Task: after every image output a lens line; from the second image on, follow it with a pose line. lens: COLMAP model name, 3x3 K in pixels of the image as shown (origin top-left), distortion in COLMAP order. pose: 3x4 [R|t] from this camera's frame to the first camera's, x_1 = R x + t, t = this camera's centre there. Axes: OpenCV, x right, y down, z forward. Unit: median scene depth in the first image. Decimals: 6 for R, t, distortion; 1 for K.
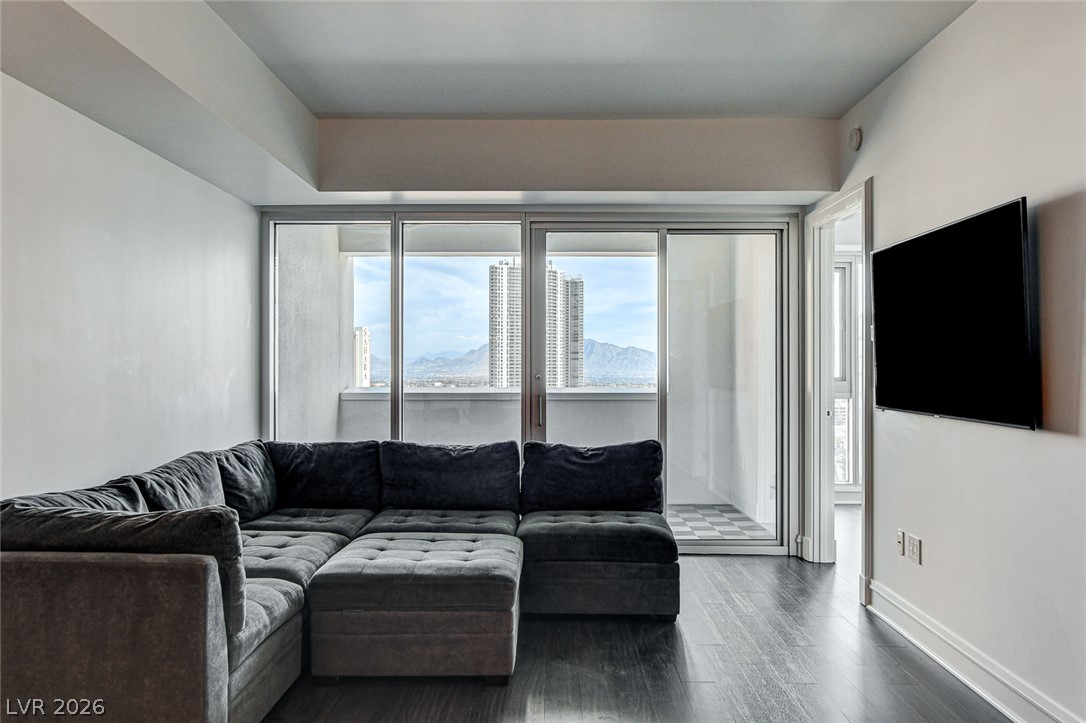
lens RADIAL K [[848.9, 0, 544.1], [0, 848.9, 361.0], [0, 0, 1]] dist [0.008709, 0.005199]
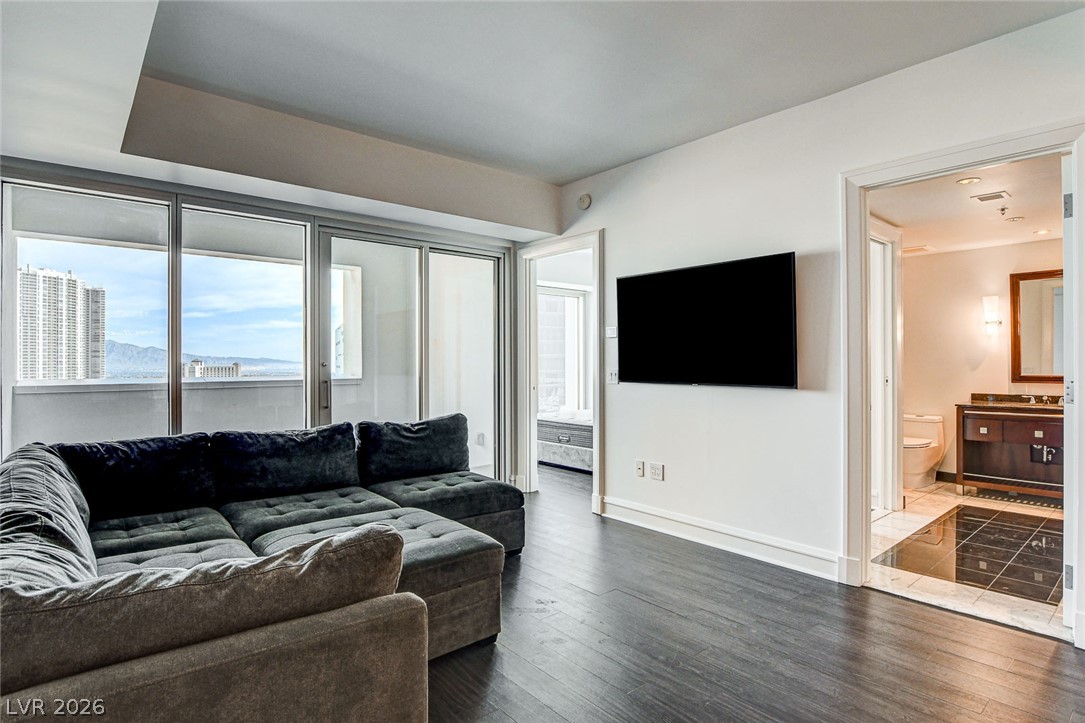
lens RADIAL K [[571.1, 0, 543.8], [0, 571.1, 362.8], [0, 0, 1]] dist [-0.015004, 0.001032]
pose [[0.755562, -0.004376, 0.655062, -0.329864], [-0.000516, 0.999973, 0.007275, 0.012617], [-0.655077, -0.005835, 0.755540, 0.286457]]
